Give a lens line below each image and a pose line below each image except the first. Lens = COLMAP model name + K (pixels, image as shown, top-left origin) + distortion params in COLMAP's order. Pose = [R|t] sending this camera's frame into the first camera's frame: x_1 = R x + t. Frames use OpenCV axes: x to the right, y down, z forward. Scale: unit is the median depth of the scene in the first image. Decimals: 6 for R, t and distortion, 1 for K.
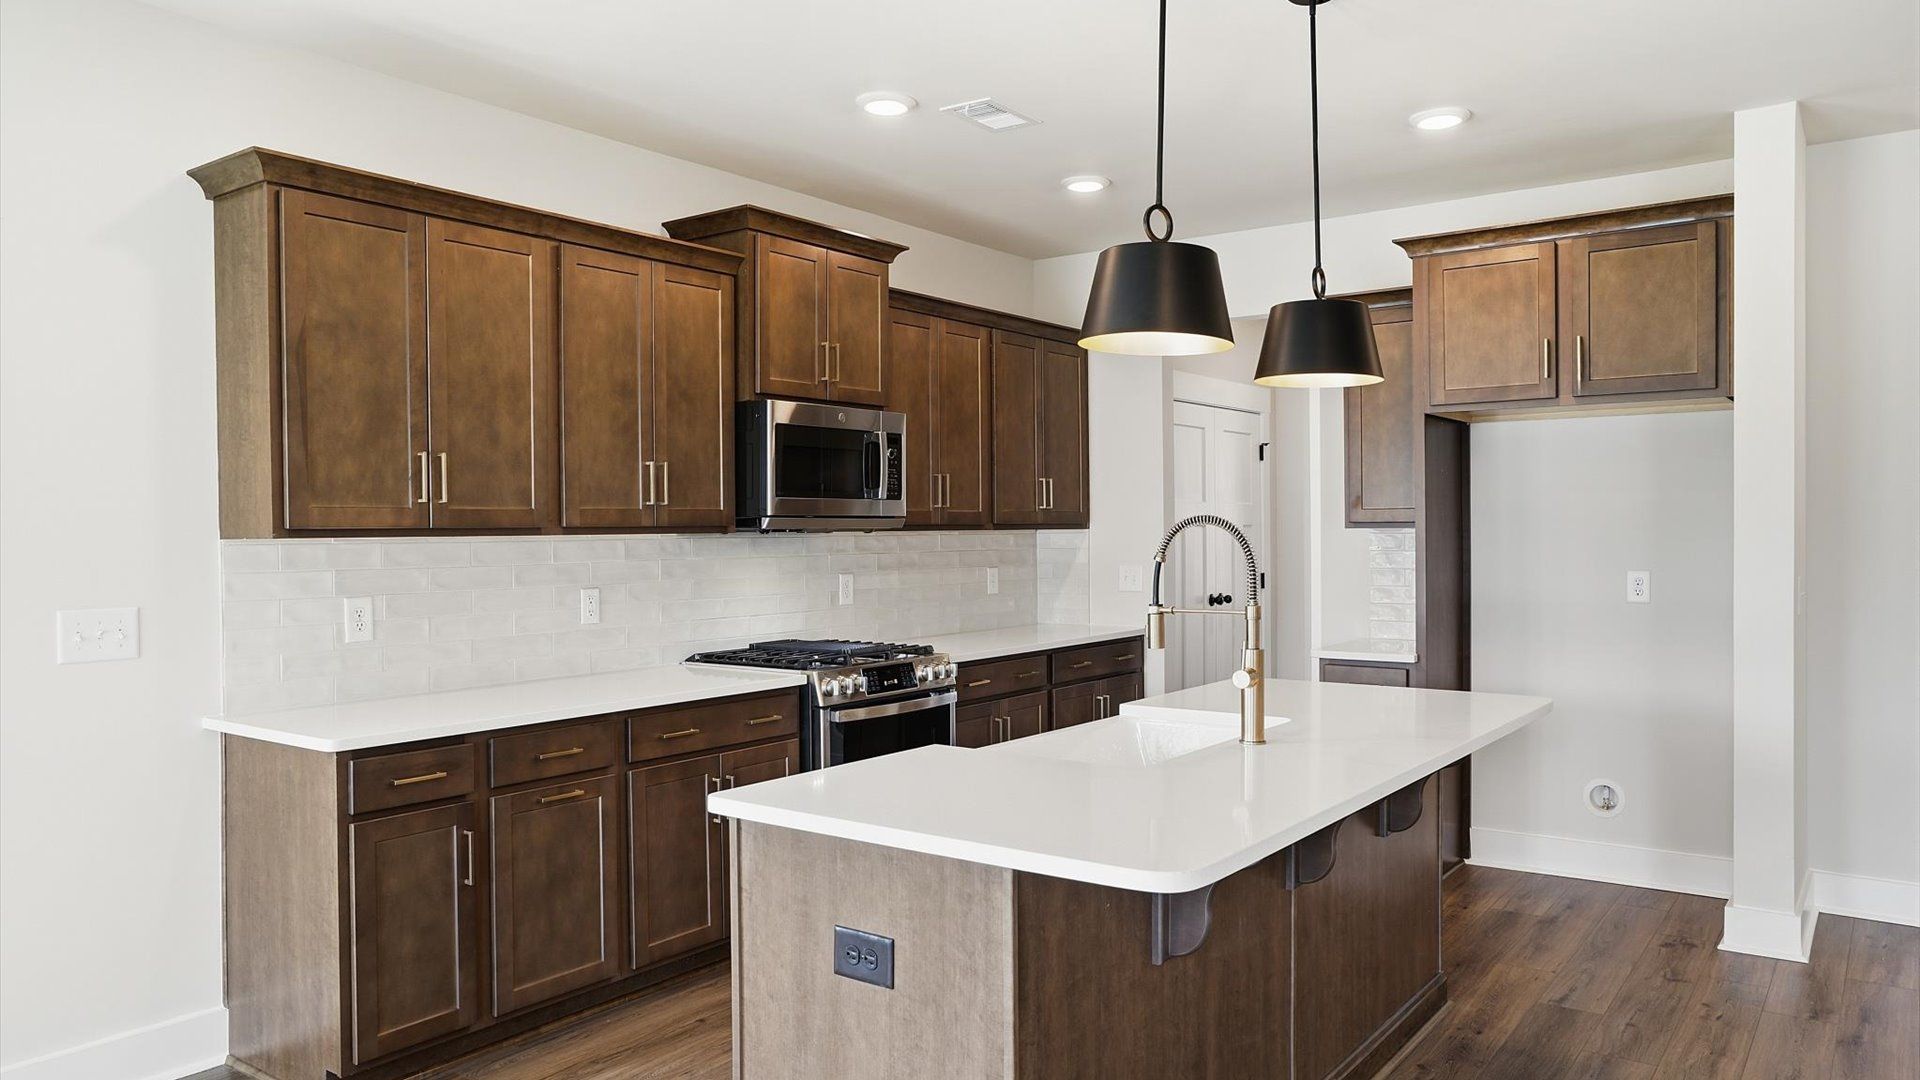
lens RADIAL K [[1320.8, 0, 960.0], [0, 1320.8, 540.0], [0, 0, 1]] dist [-0.065905, 0.095237]
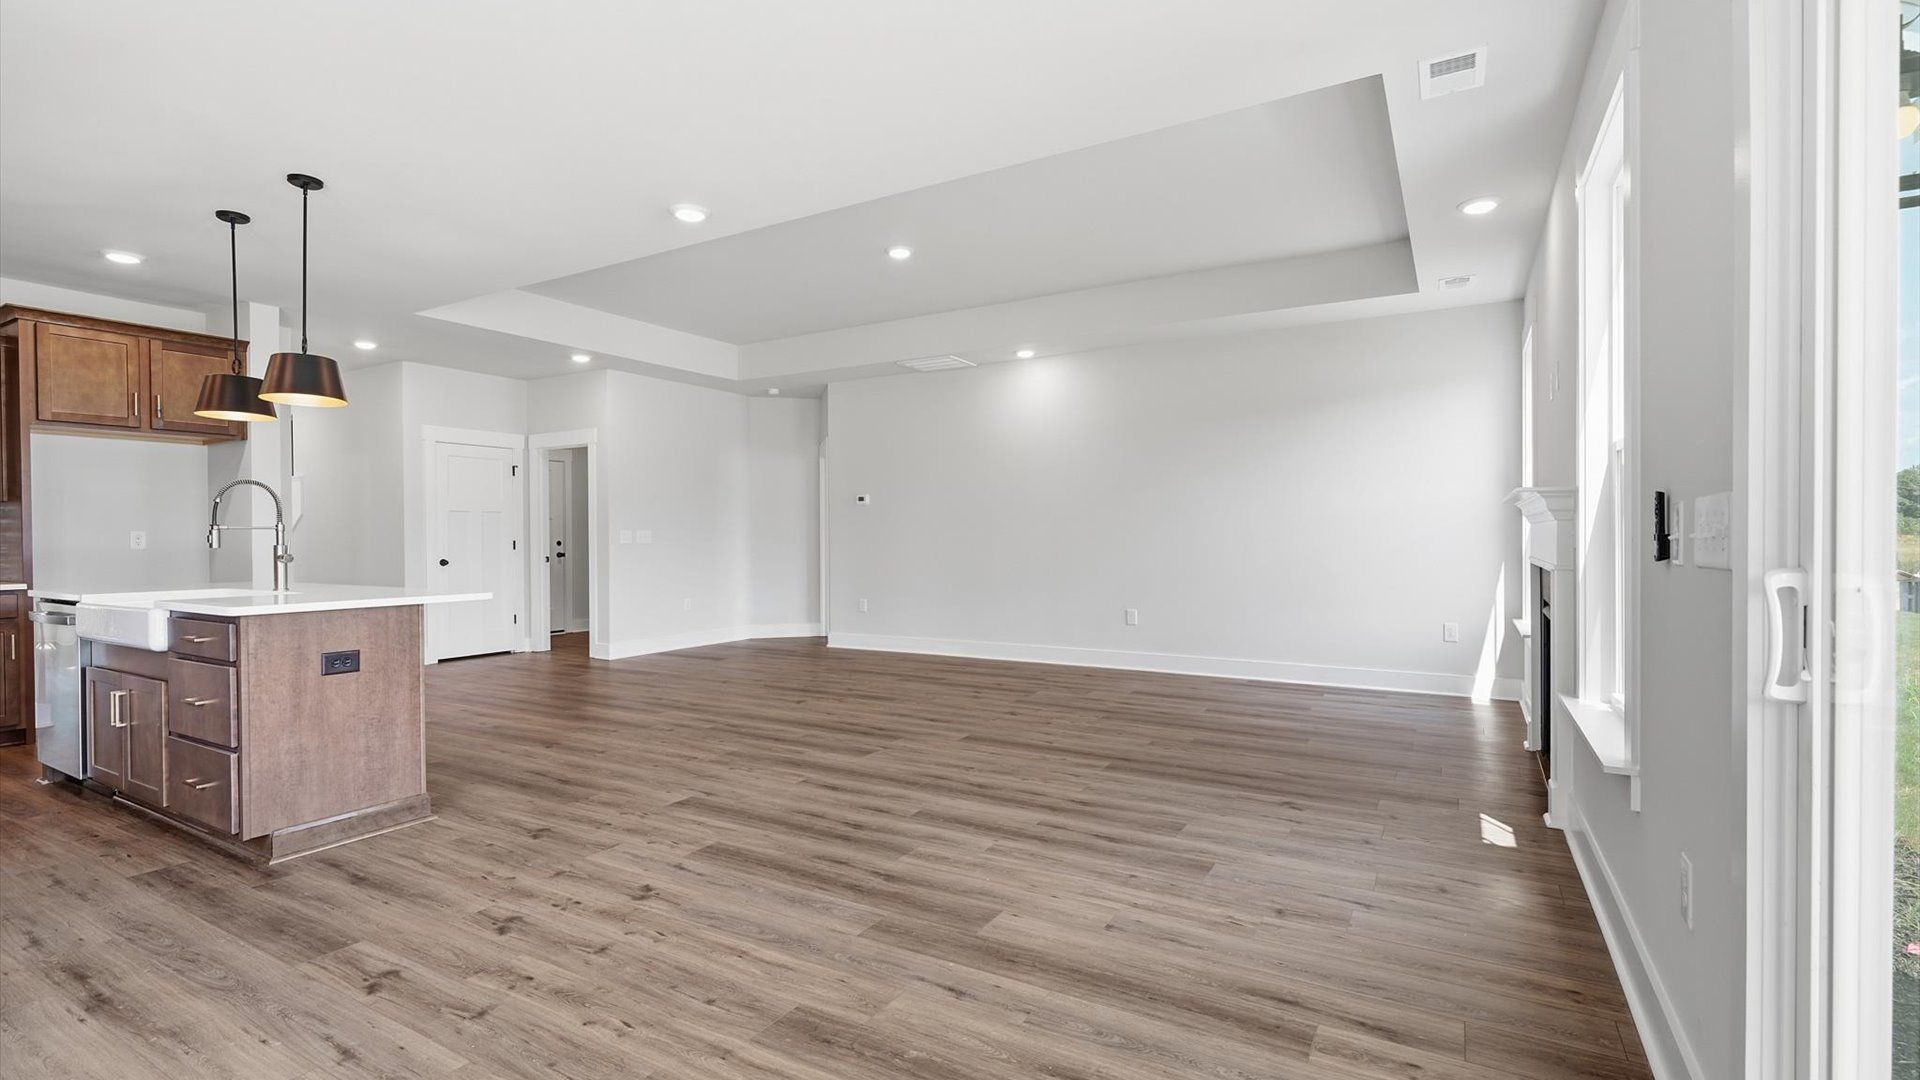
lens RADIAL K [[859.6, 0, 955.4], [0, 859.6, 540.9], [0, 0, 1]] dist [-0.001303, -0.000876]
pose [[-0.106099, 0.002301, 0.994353, -0.955554], [0.015249, 0.999883, -0.000686, 0.071404], [-0.994239, 0.015090, -0.106122, 0.056340]]
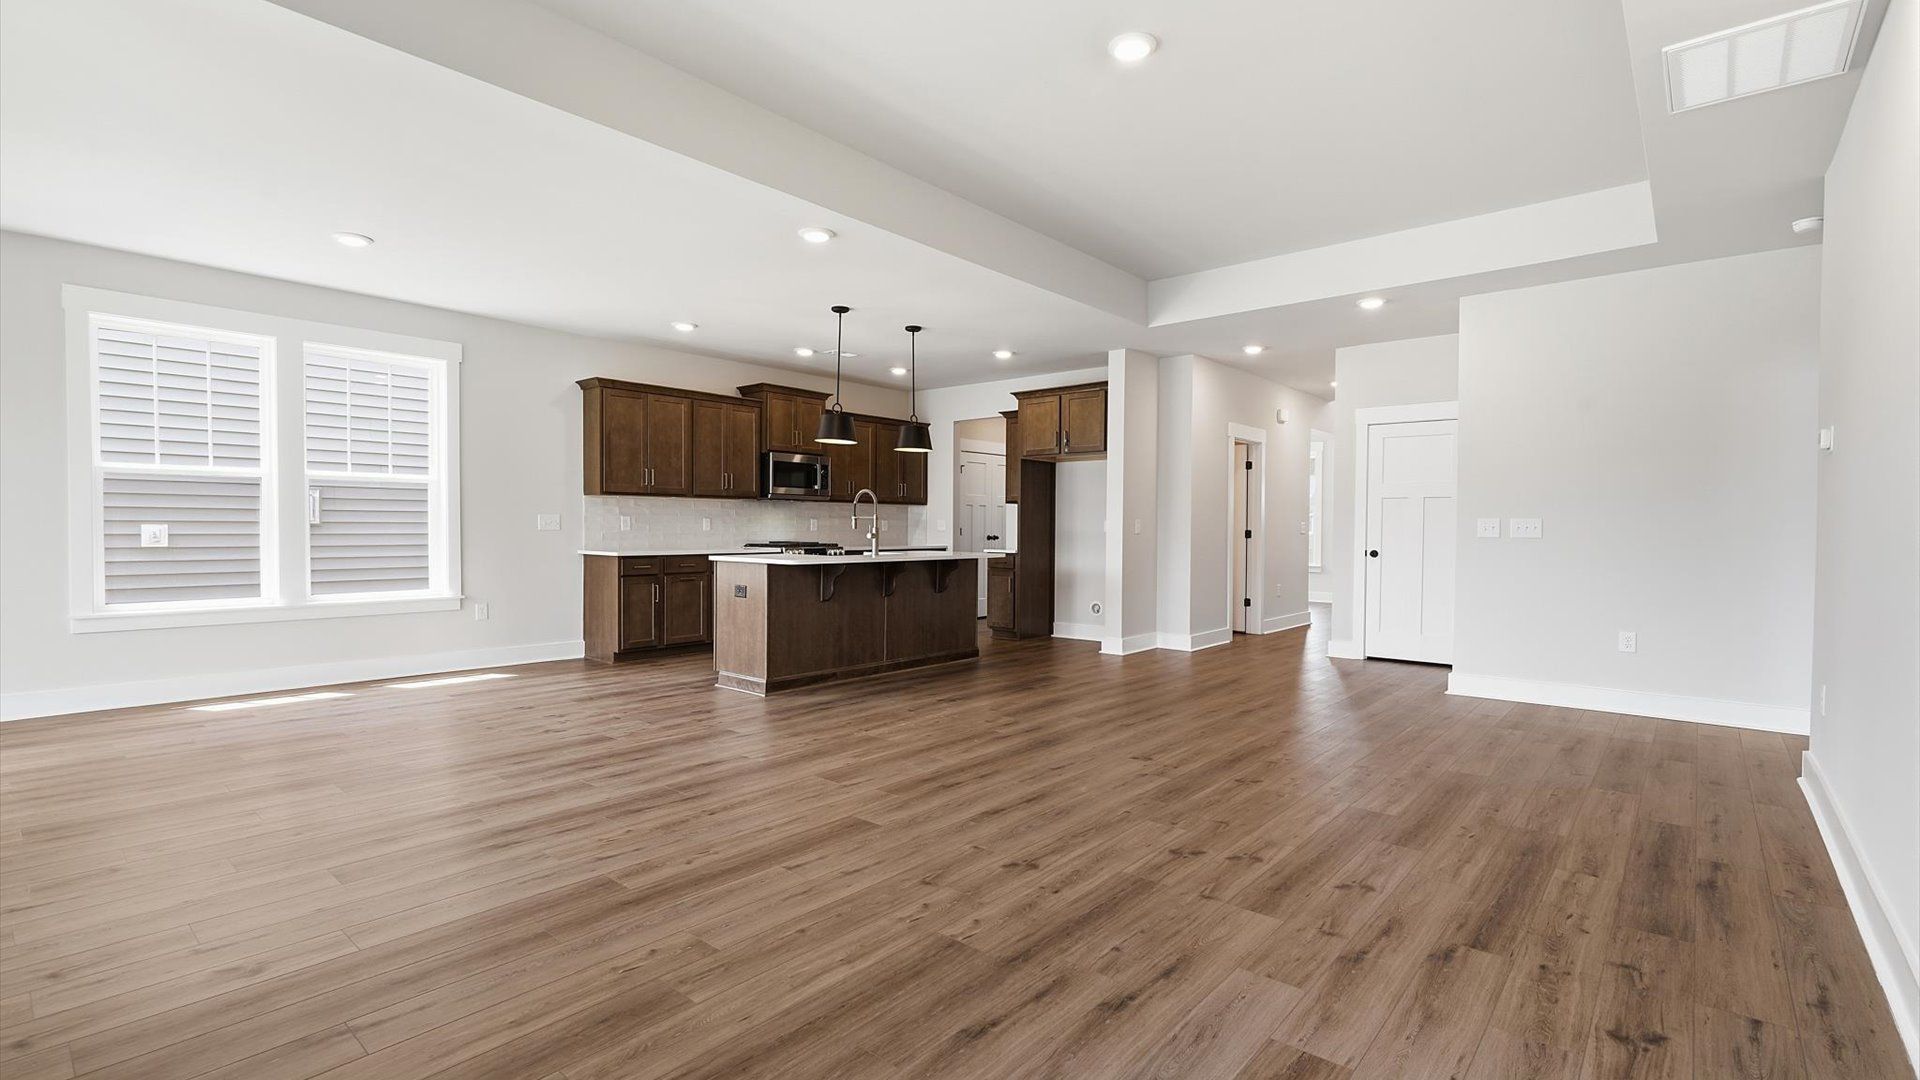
lens RADIAL K [[859.8, 0, 955.5], [0, 859.8, 543.3], [0, 0, 1]] dist [0.005036, -0.000269]
pose [[0.996803, 0.016568, -0.078165, 0.464307], [-0.015691, 0.999807, 0.011823, 0.070550], [0.078346, -0.010559, 0.996870, -0.942659]]
